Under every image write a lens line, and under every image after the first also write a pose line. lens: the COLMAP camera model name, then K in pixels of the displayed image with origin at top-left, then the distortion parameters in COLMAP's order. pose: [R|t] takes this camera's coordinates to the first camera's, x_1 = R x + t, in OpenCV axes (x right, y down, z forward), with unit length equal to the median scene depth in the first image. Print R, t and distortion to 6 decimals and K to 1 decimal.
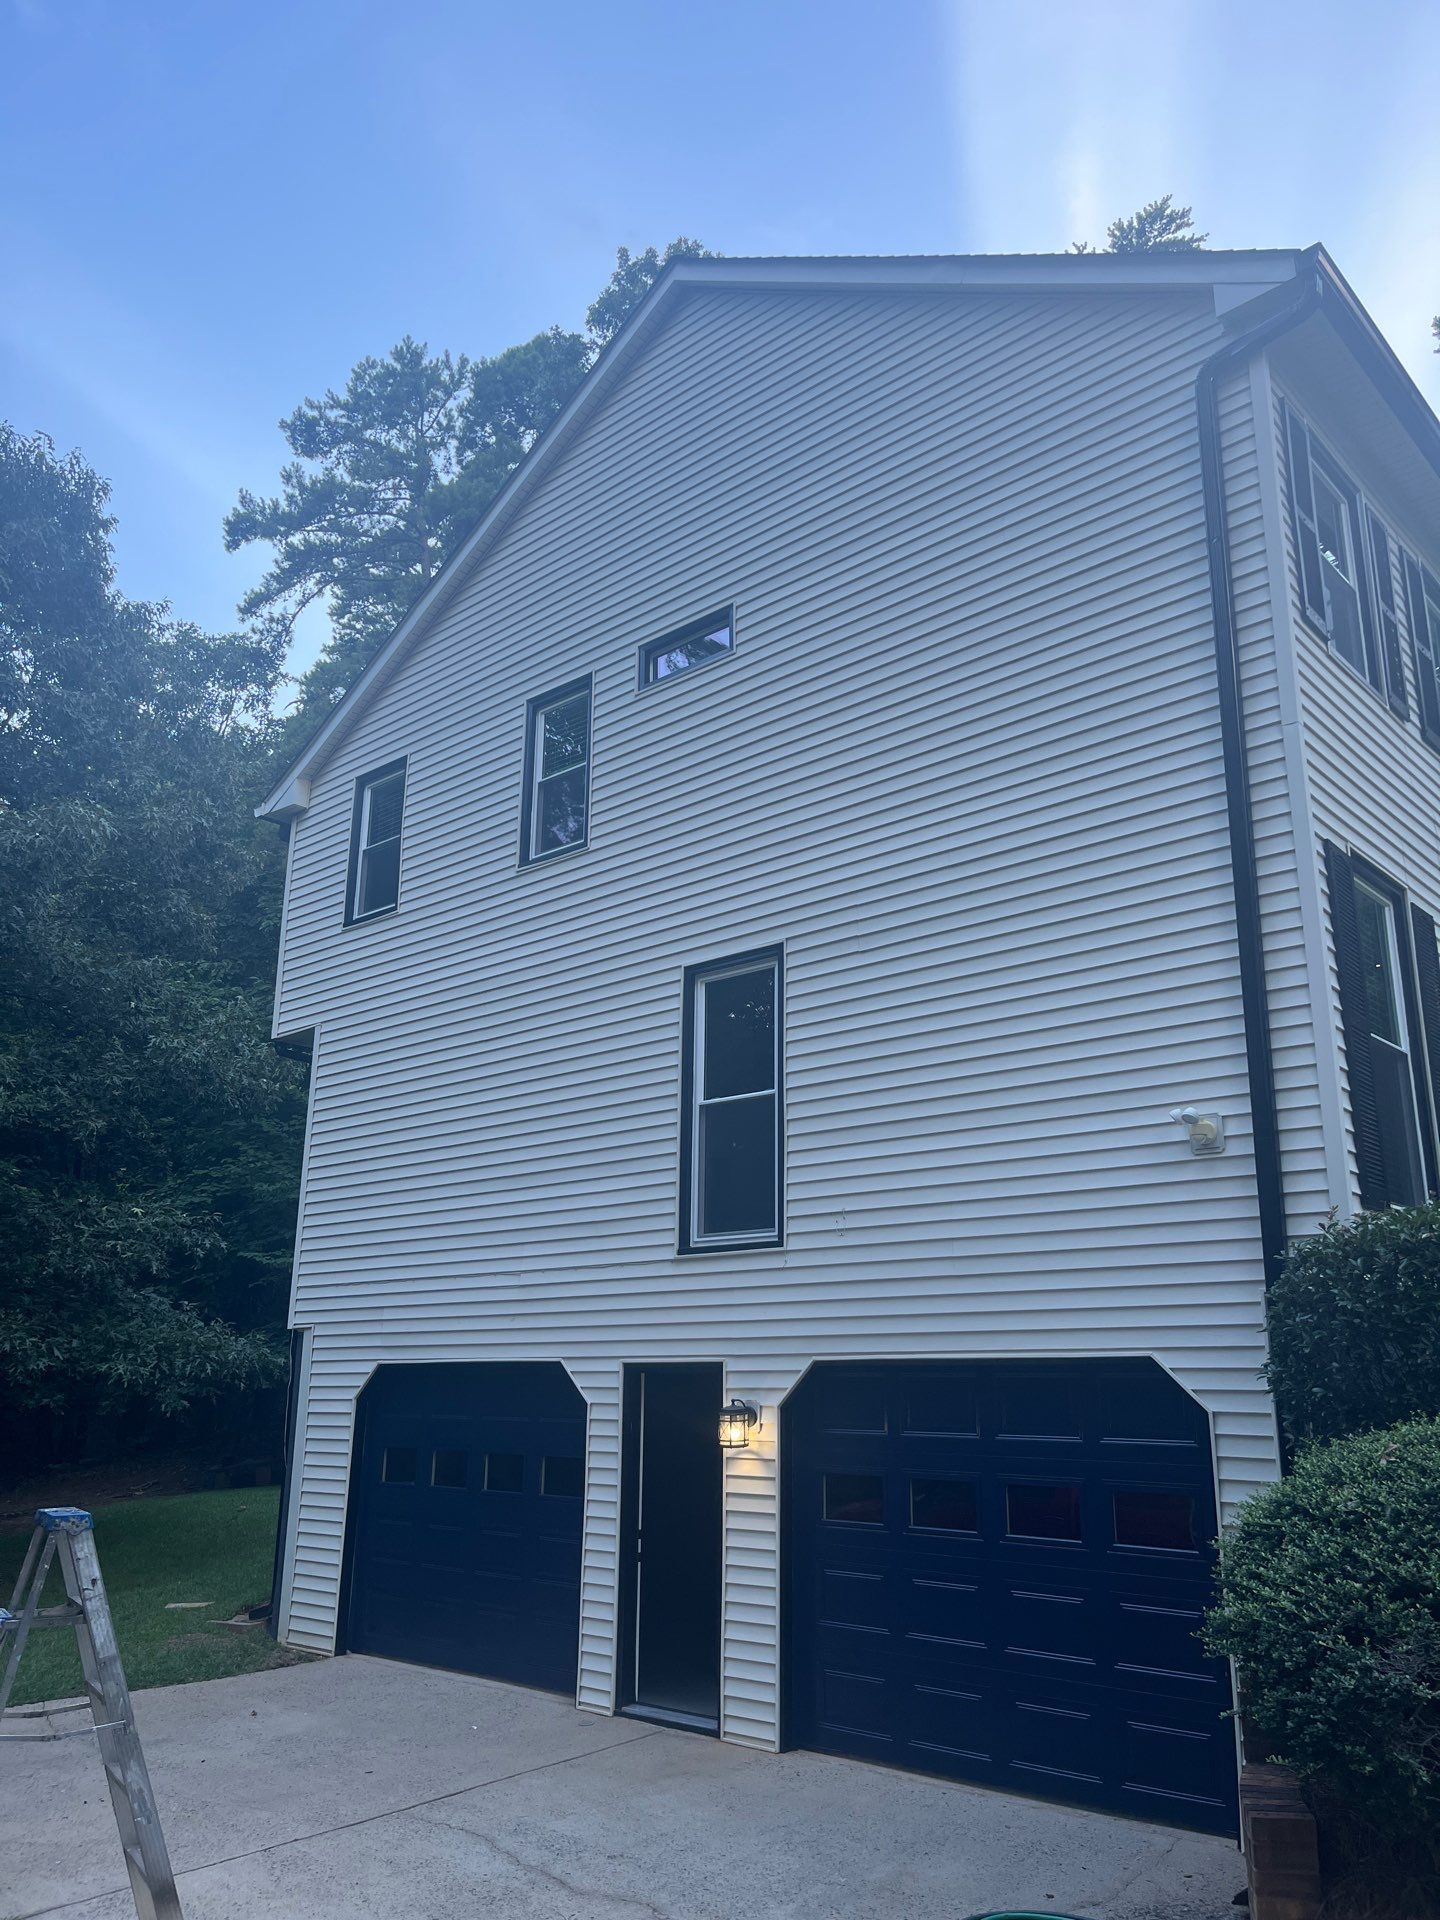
lens RADIAL K [[1482.6, 0, 721.4], [0, 1482.6, 968.8], [0, 0, 1]] dist [0.052828, -0.064263]
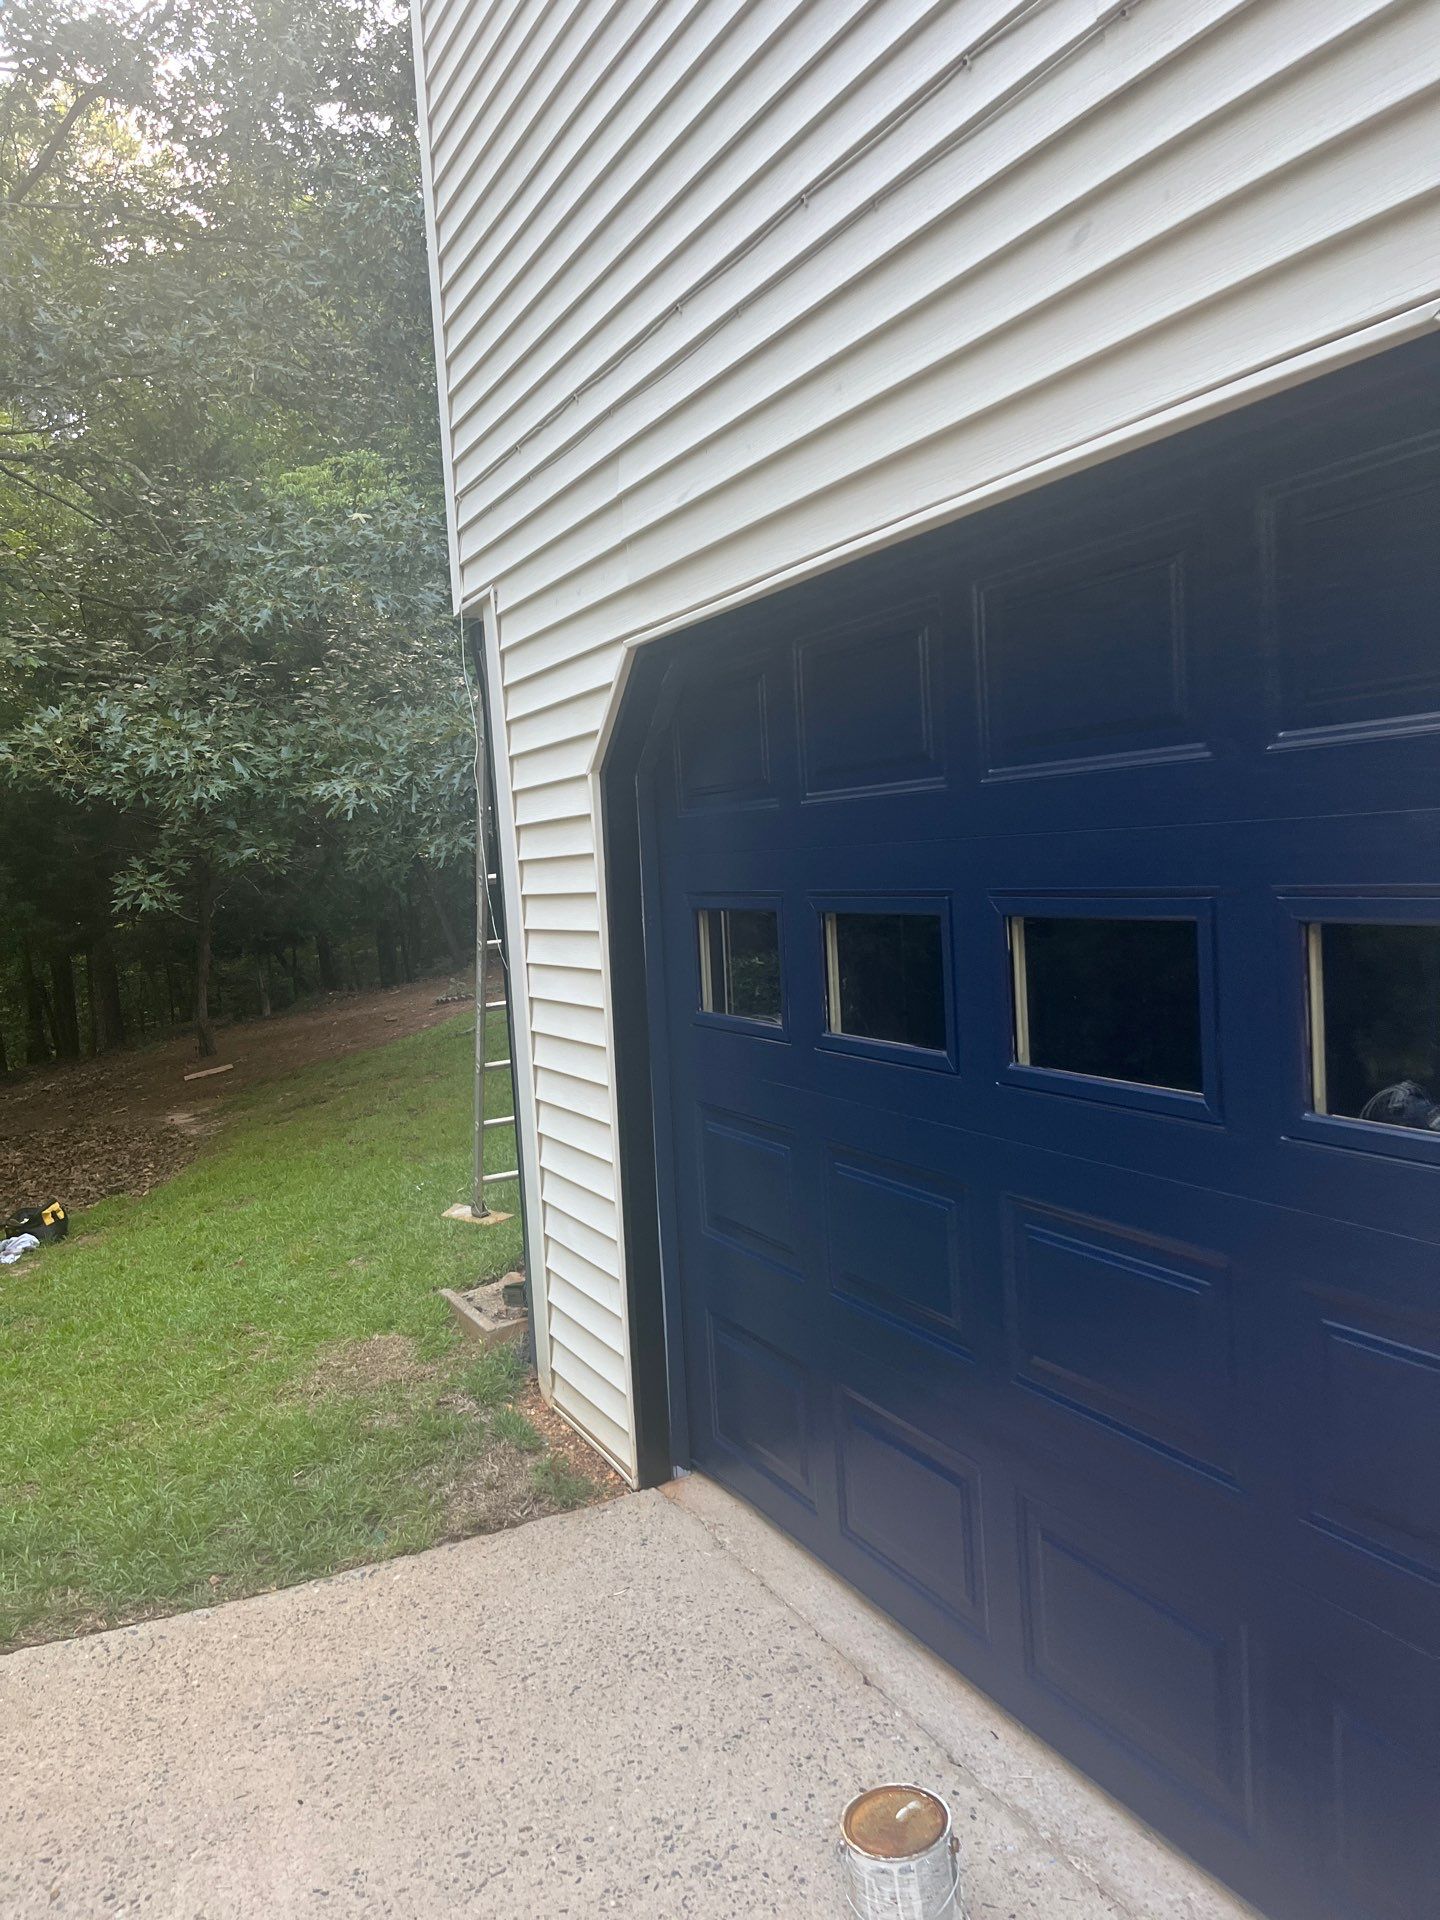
lens RADIAL K [[1482.6, 0, 718.0], [0, 1482.6, 954.6], [0, 0, 1]] dist [0.052828, -0.064263]
pose [[0.930459, -0.038075, -0.364413, -0.131084], [0.161295, 0.935594, 0.314081, 0.282699], [0.328984, -0.351018, 0.876673, 0.883596]]
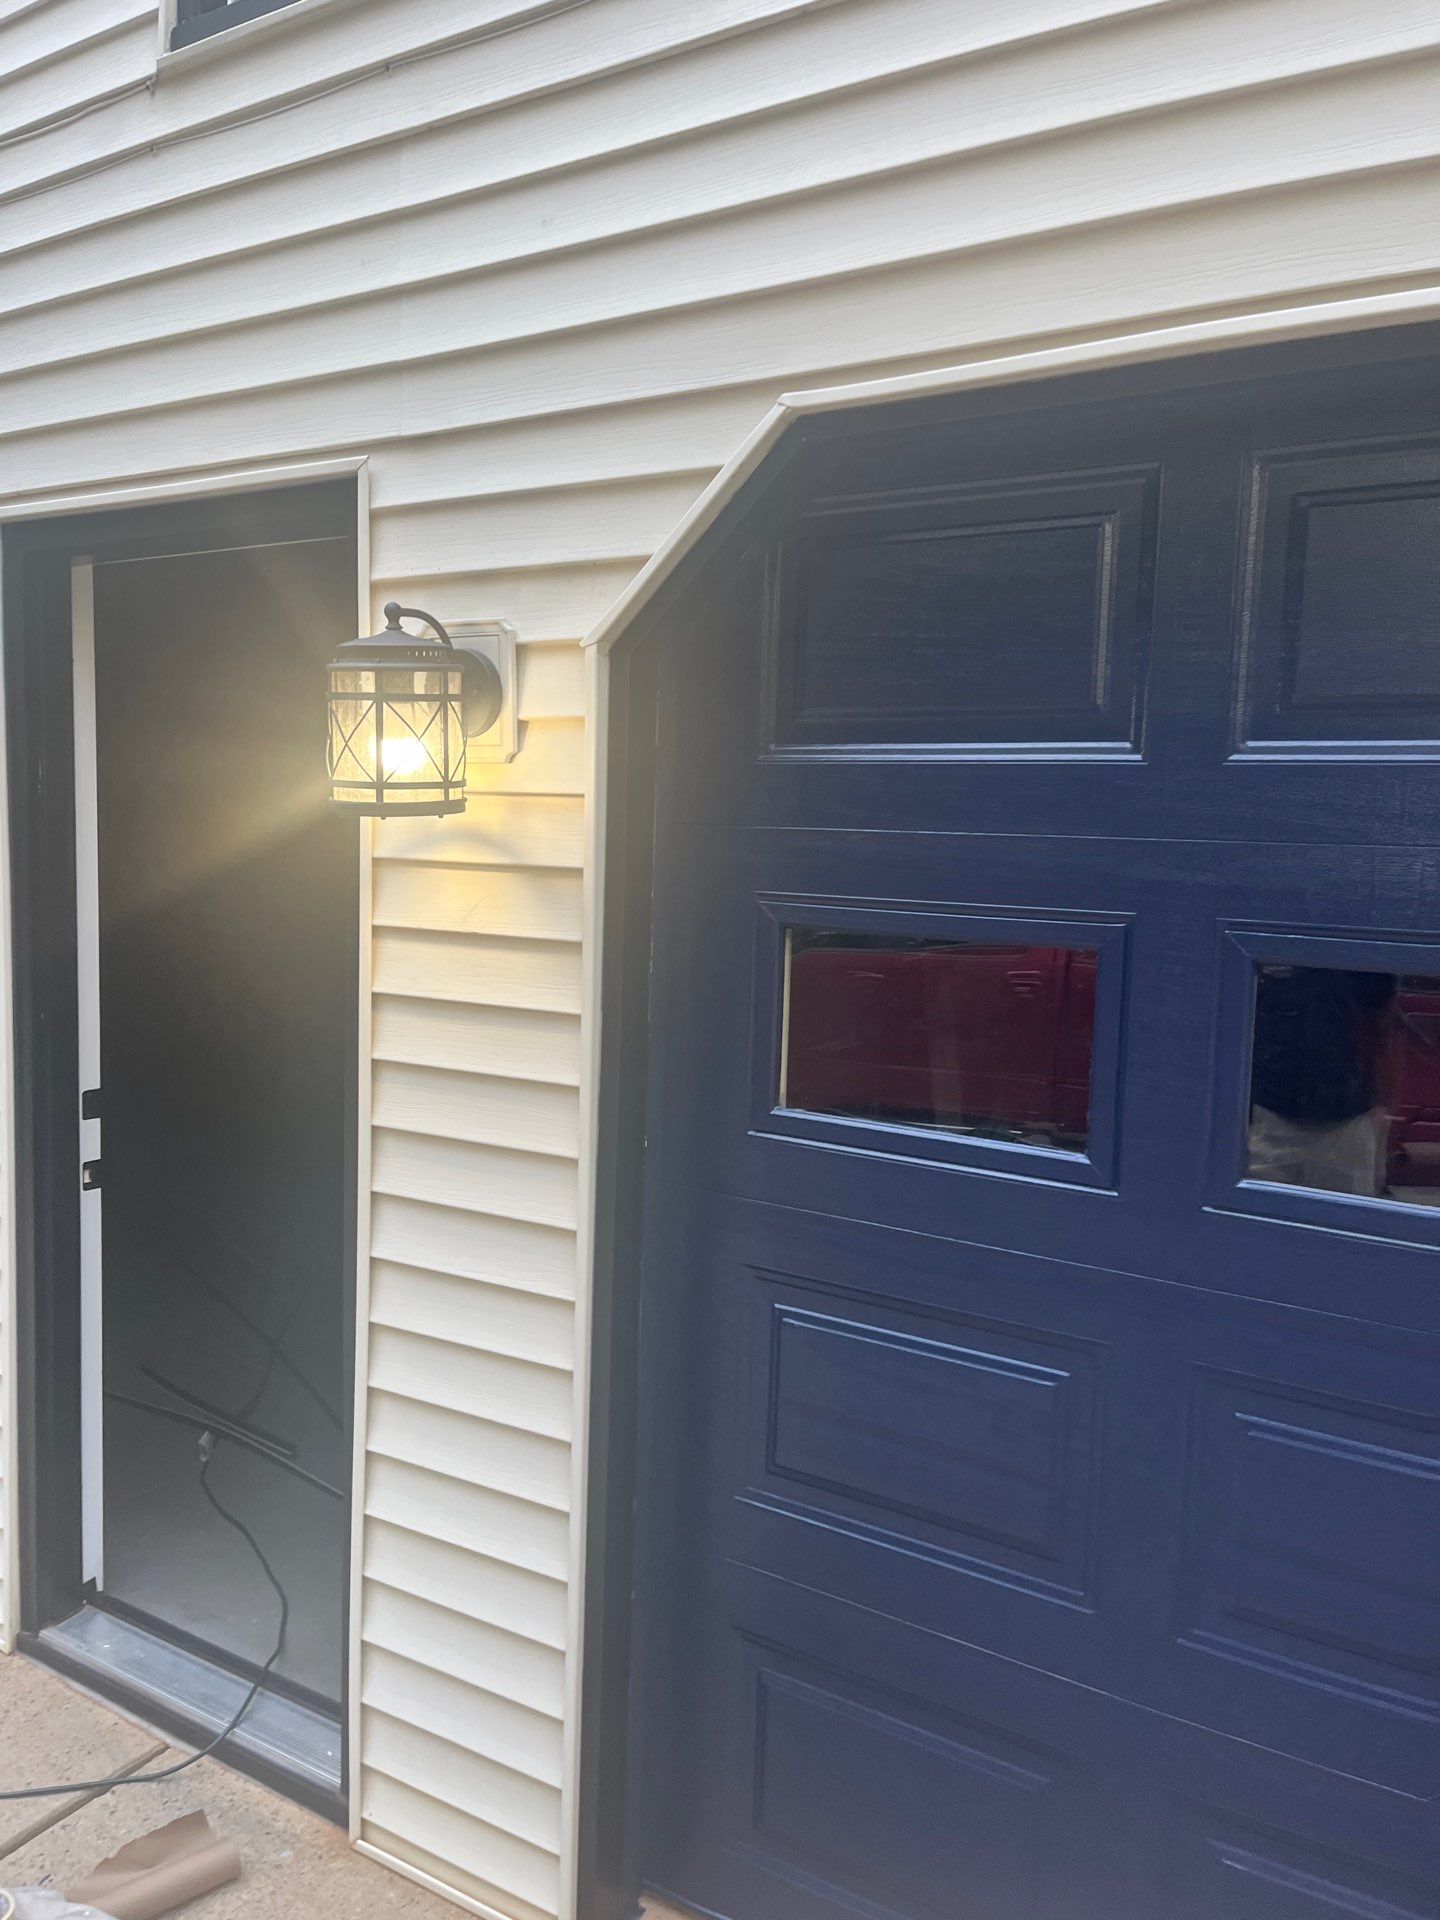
lens RADIAL K [[1482.6, 0, 708.7], [0, 1482.6, 958.8], [0, 0, 1]] dist [0.052828, -0.064263]
pose [[0.985386, 0.002406, 0.170322, 0.015184], [-0.064495, 0.930726, 0.359985, 0.240199], [-0.157657, -0.365709, 0.917279, 0.726875]]
